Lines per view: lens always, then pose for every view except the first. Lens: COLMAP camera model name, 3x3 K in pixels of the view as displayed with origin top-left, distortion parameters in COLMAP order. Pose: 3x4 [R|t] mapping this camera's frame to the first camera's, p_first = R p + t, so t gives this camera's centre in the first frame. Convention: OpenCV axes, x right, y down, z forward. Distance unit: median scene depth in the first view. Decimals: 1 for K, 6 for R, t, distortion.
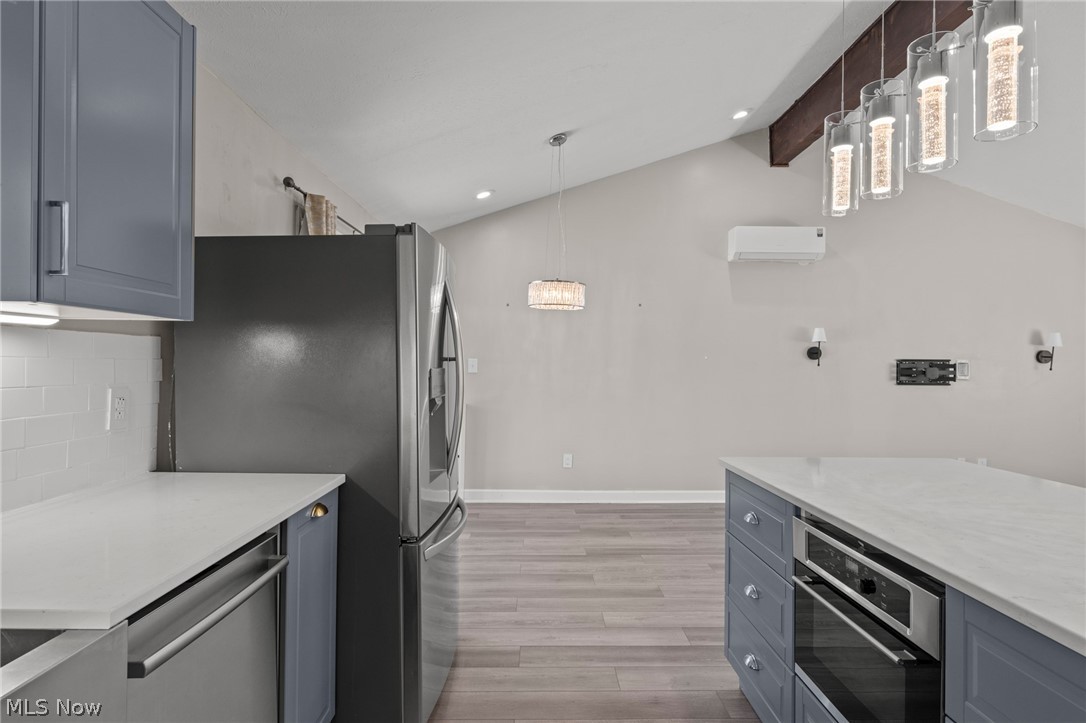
lens RADIAL K [[586.3, 0, 542.1], [0, 586.3, 360.3], [0, 0, 1]] dist [0.007152, -0.003053]
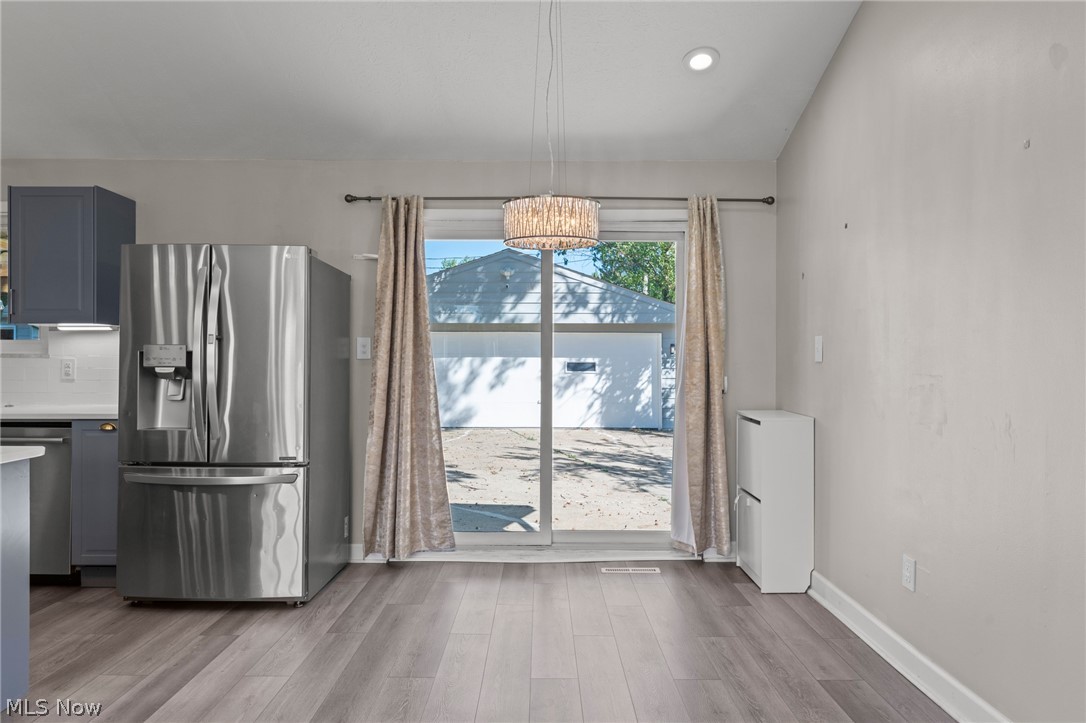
lens RADIAL K [[718.5, 0, 538.3], [0, 718.5, 362.2], [0, 0, 1]] dist [0.002692, 0.000206]
pose [[-0.009752, -0.004895, -0.999940, 0.748176], [0.000321, 0.999988, -0.004898, 0.032159], [0.999952, -0.000368, -0.009750, 0.991107]]
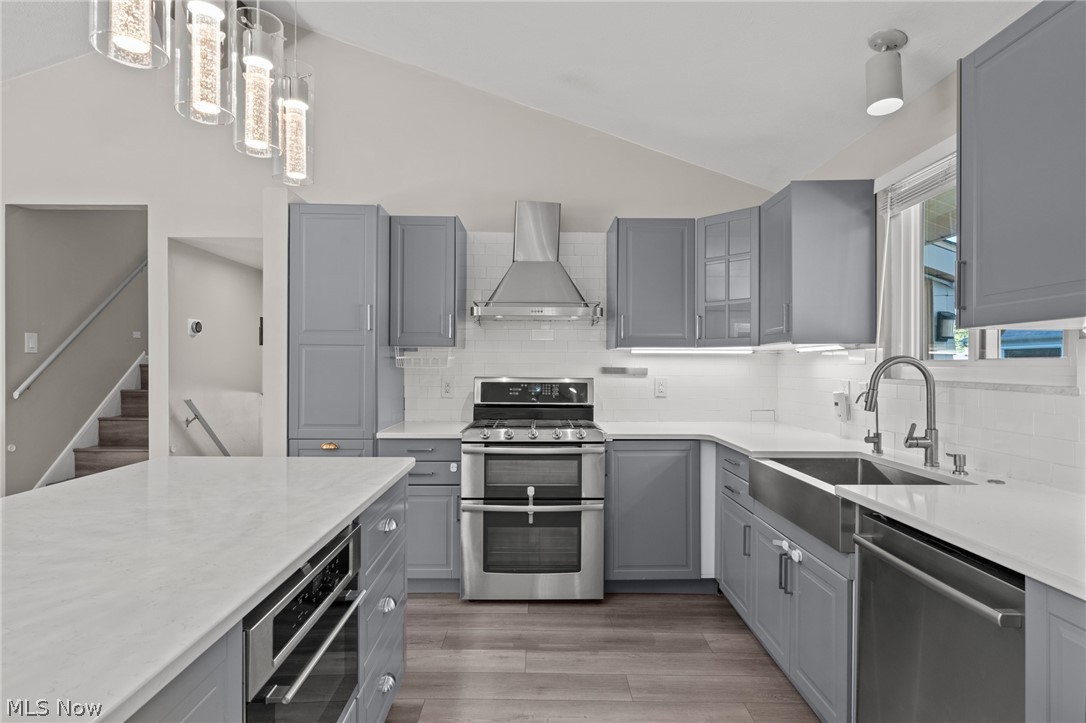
lens RADIAL K [[566.5, 0, 544.1], [0, 566.5, 366.8], [0, 0, 1]] dist [0.000611, 0.001040]
pose [[-0.999899, -0.013970, -0.002598, 0.067131], [-0.013961, 0.999897, -0.003292, 0.007090], [0.002643, -0.003255, -0.999991, 0.655847]]
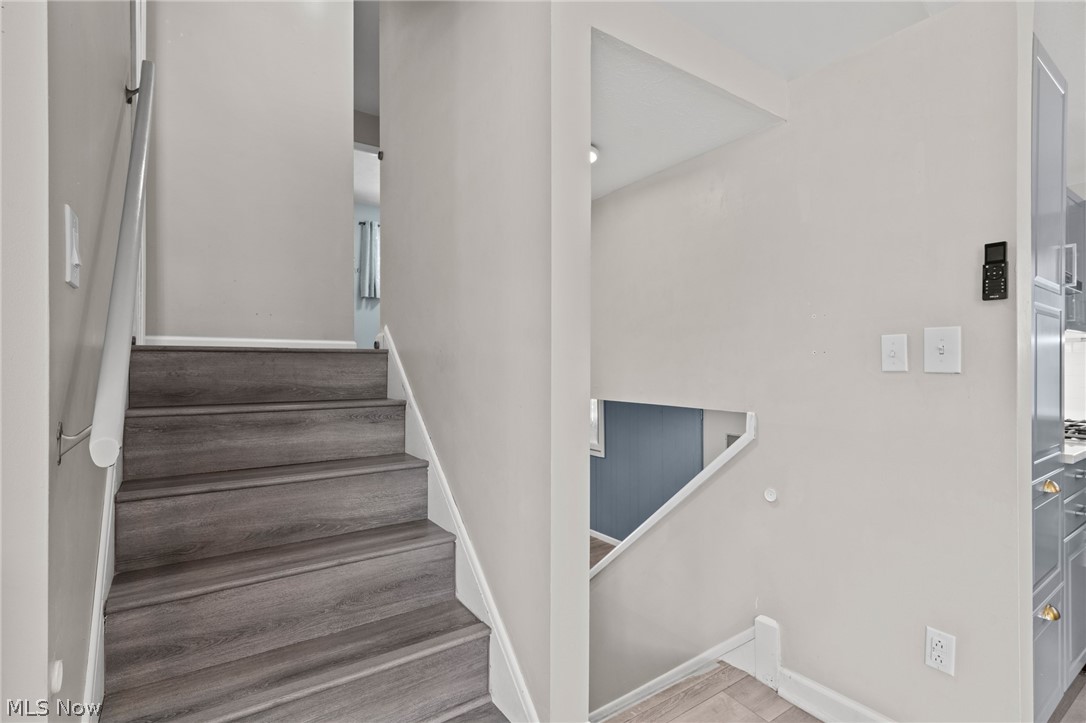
lens RADIAL K [[517.6, 0, 571.0], [0, 517.6, 373.0], [0, 0, 1]] dist [0.012769, 0.000253]
pose [[-0.814689, -0.009247, -0.579824, 0.861635], [-0.006794, 0.999956, -0.006400, 0.033613], [0.579858, -0.001274, -0.814716, 0.023457]]
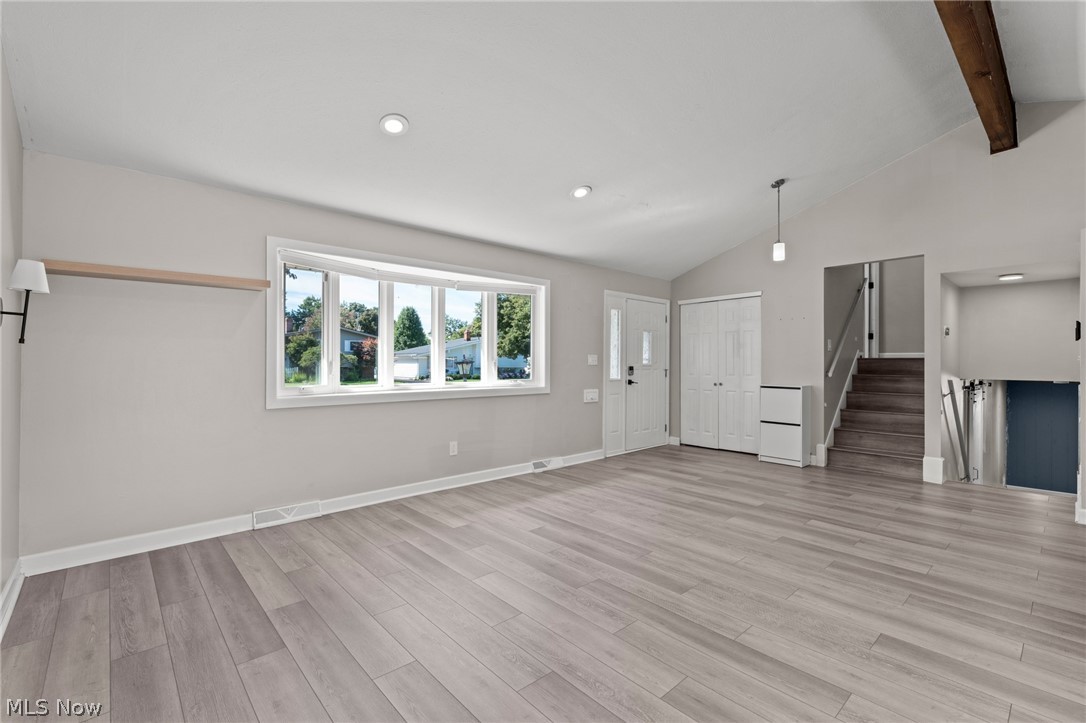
lens RADIAL K [[484.7, 0, 544.5], [0, 484.7, 360.6], [0, 0, 1]] dist [0.003890, -0.000696]
pose [[-0.669863, -0.007987, 0.742442, 0.426224], [-0.013418, 0.999909, -0.001350, 0.033392], [-0.742364, -0.010866, -0.669909, 1.247956]]
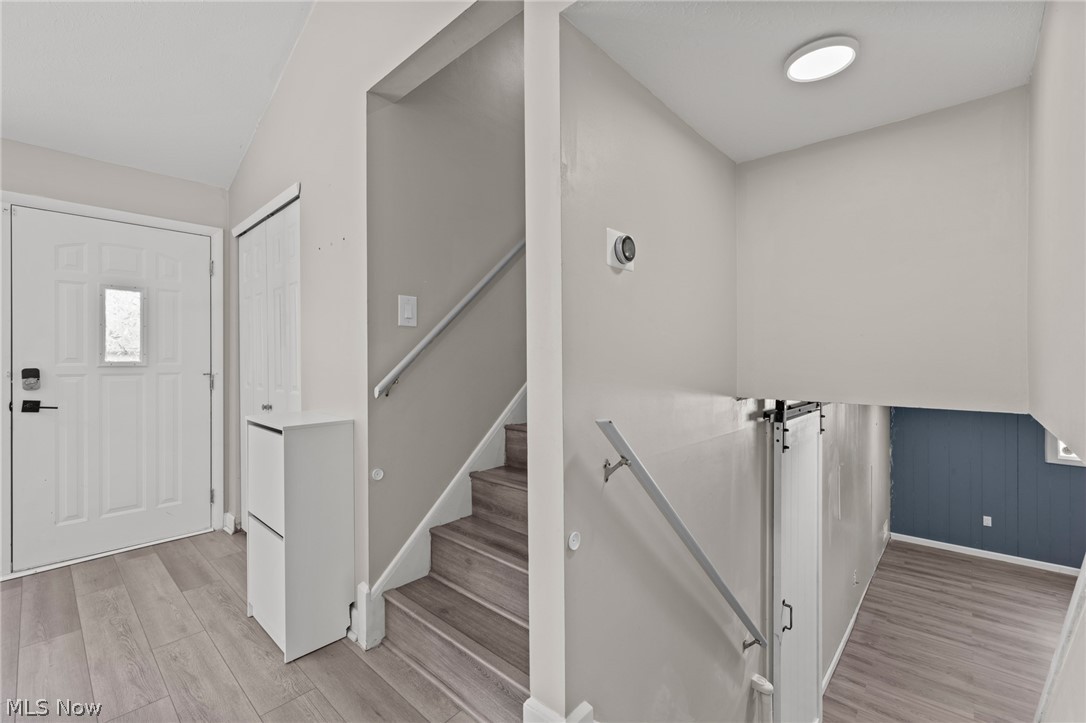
lens RADIAL K [[464.3, 0, 544.5], [0, 464.3, 356.0], [0, 0, 1]] dist [-0.003900, 0.001110]
pose [[-0.733709, -0.002332, 0.679459, 0.465803], [-0.008950, 0.999941, -0.006233, 0.026662], [-0.679405, -0.010654, -0.733687, -0.016581]]
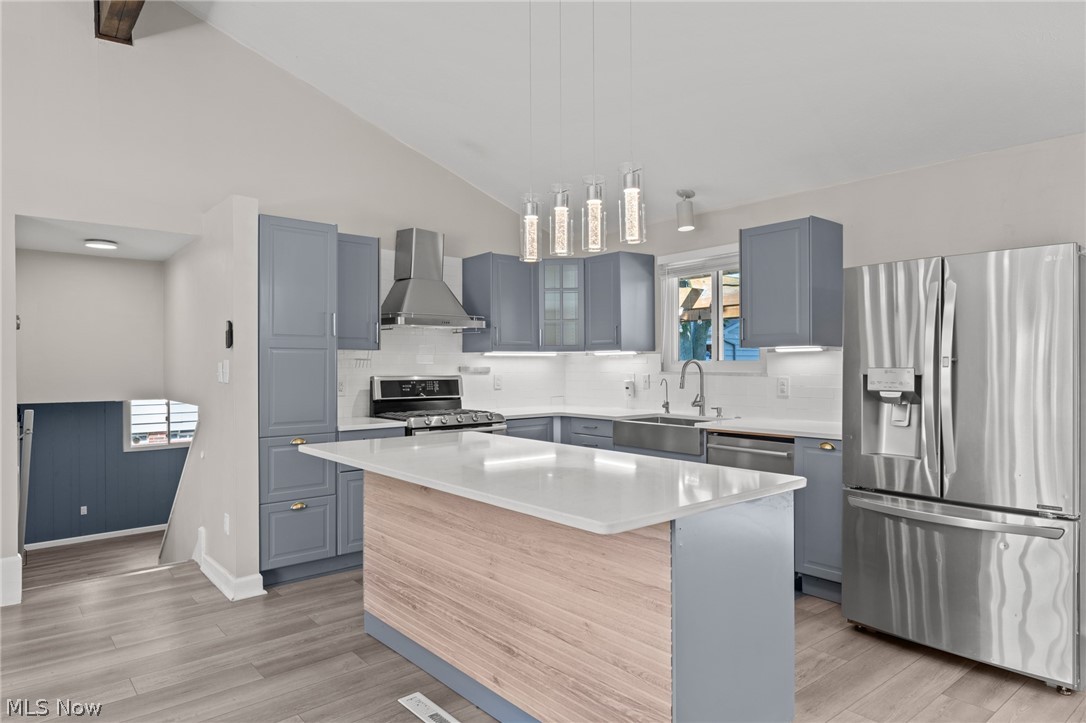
lens RADIAL K [[660.3, 0, 547.4], [0, 660.3, 366.3], [0, 0, 1]] dist [0.005525, -0.001418]
pose [[-0.766332, -0.004140, -0.642431, 0.679472], [-0.000804, 0.999985, -0.005486, 0.009922], [0.642444, -0.003687, -0.766324, 0.864792]]
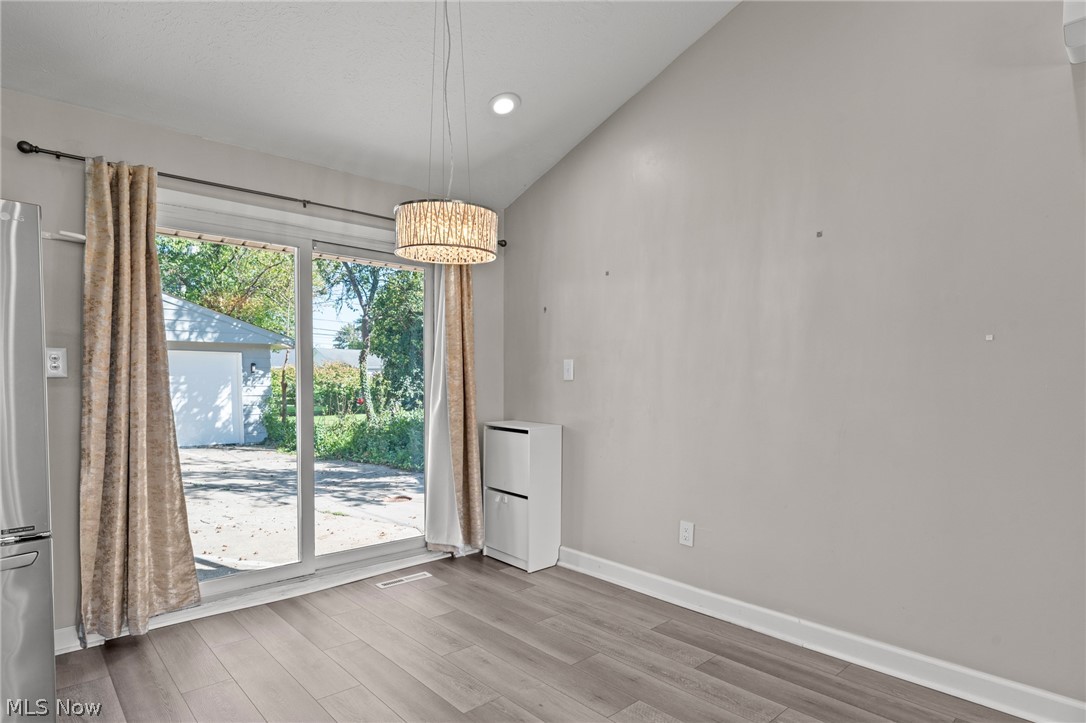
lens RADIAL K [[586.3, 0, 545.3], [0, 586.3, 403.2], [0, 0, 1]] dist [0.007152, -0.003053]
pose [[0.663030, 0.024405, -0.748195, 0.507850], [0.005421, 0.999286, 0.037399, 0.029049], [0.748573, -0.028853, 0.662424, 0.695284]]
